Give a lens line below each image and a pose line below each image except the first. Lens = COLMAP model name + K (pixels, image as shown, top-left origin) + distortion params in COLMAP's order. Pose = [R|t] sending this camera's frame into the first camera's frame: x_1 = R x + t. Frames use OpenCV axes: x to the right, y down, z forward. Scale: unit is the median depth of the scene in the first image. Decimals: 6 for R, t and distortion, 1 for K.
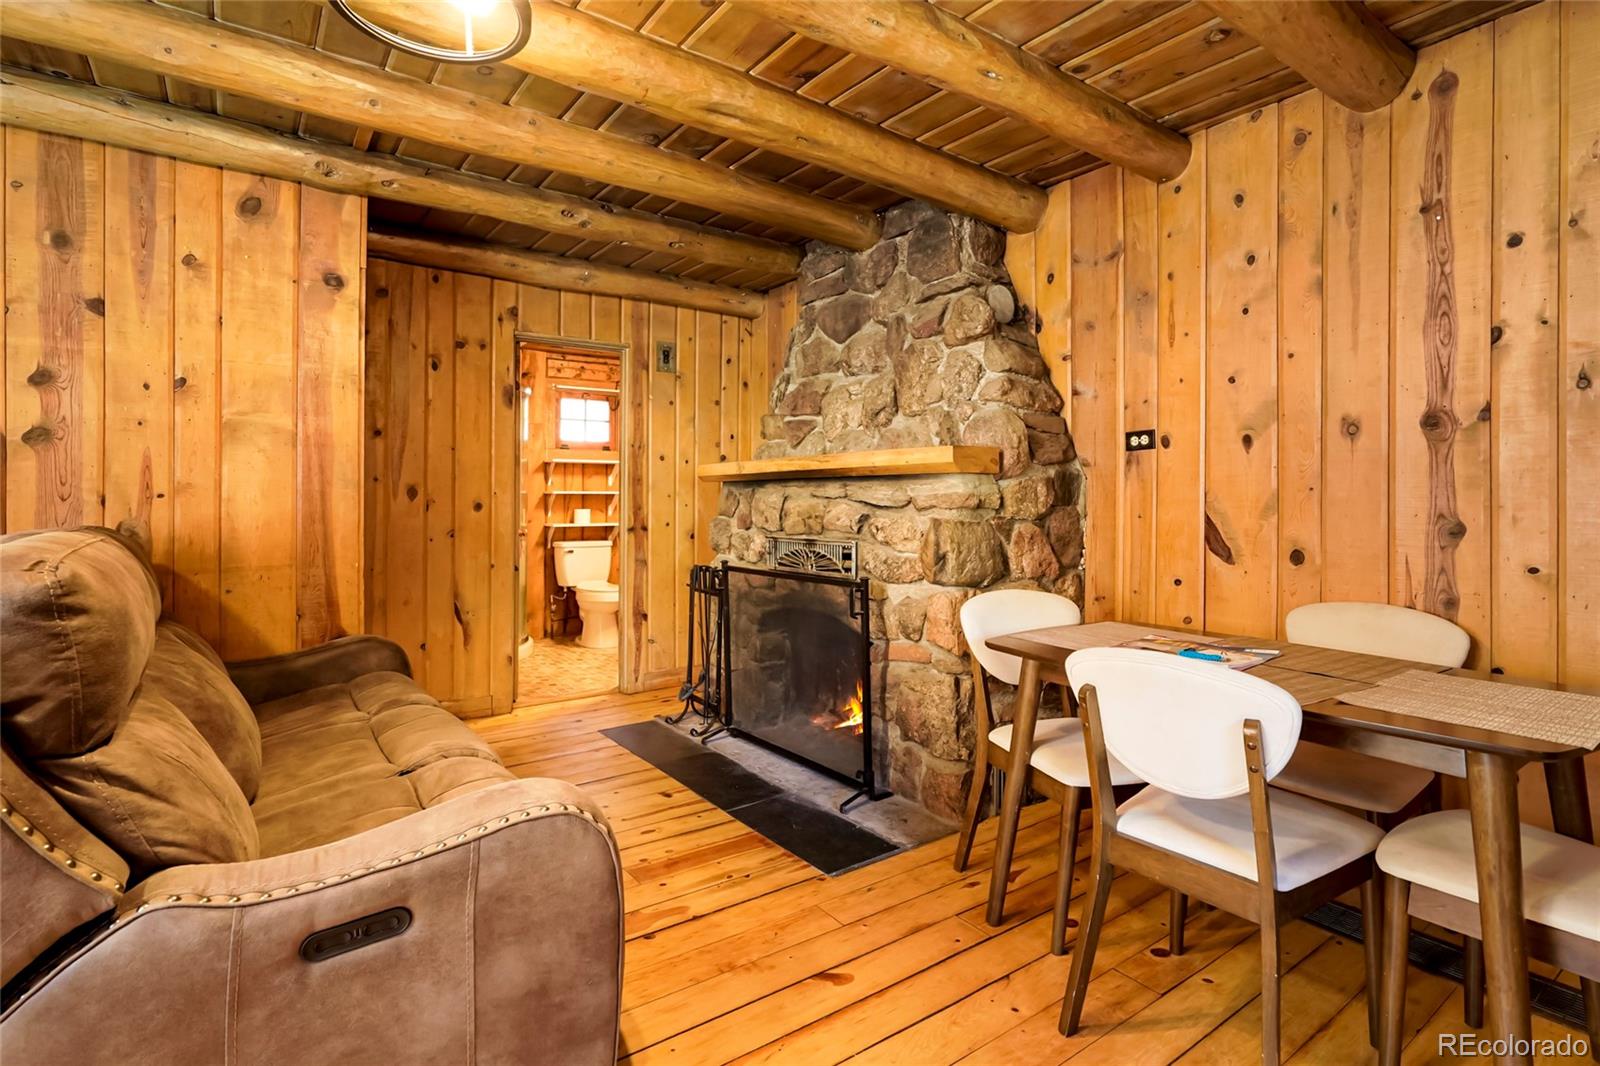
lens RADIAL K [[796.5, 0, 812.1], [0, 796.5, 503.1], [0, 0, 1]] dist [-0.000406, 0.000150]
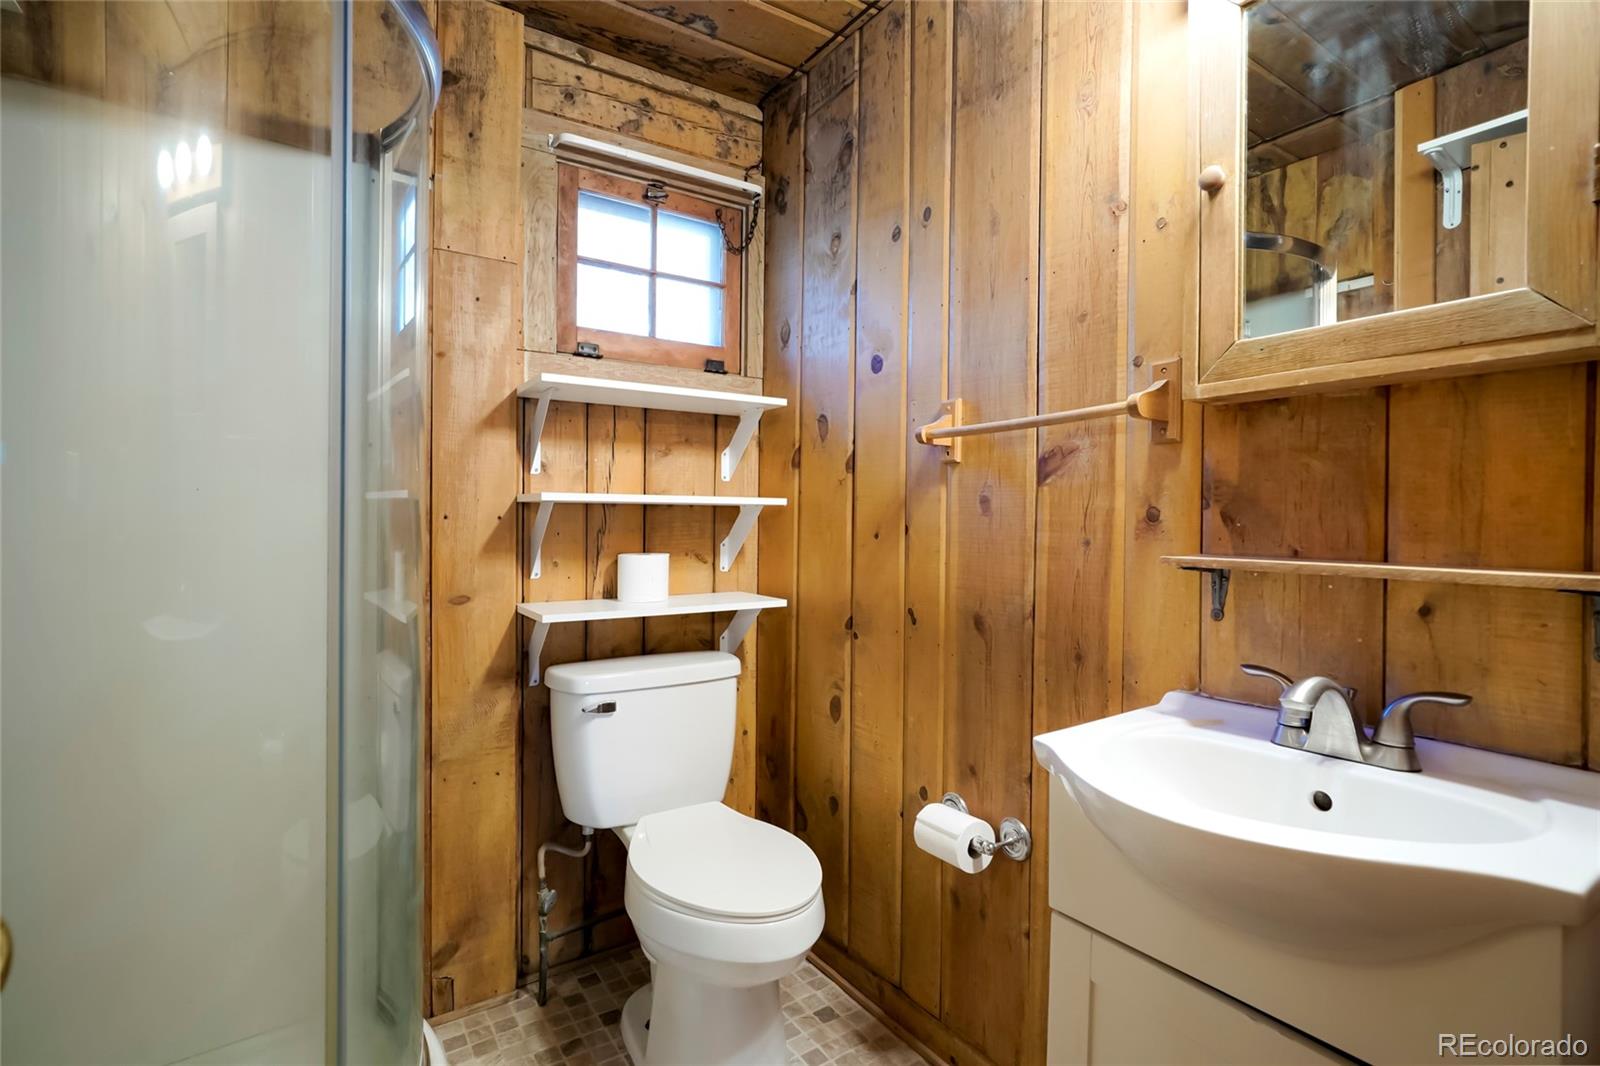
lens RADIAL K [[796.5, 0, 797.7], [0, 796.5, 531.5], [0, 0, 1]] dist [-0.000406, 0.000150]
pose [[0.998888, 0.007513, -0.046538, -0.216637], [-0.007046, 0.999923, 0.010191, -0.004920], [0.046611, -0.009851, 0.998865, 0.702091]]
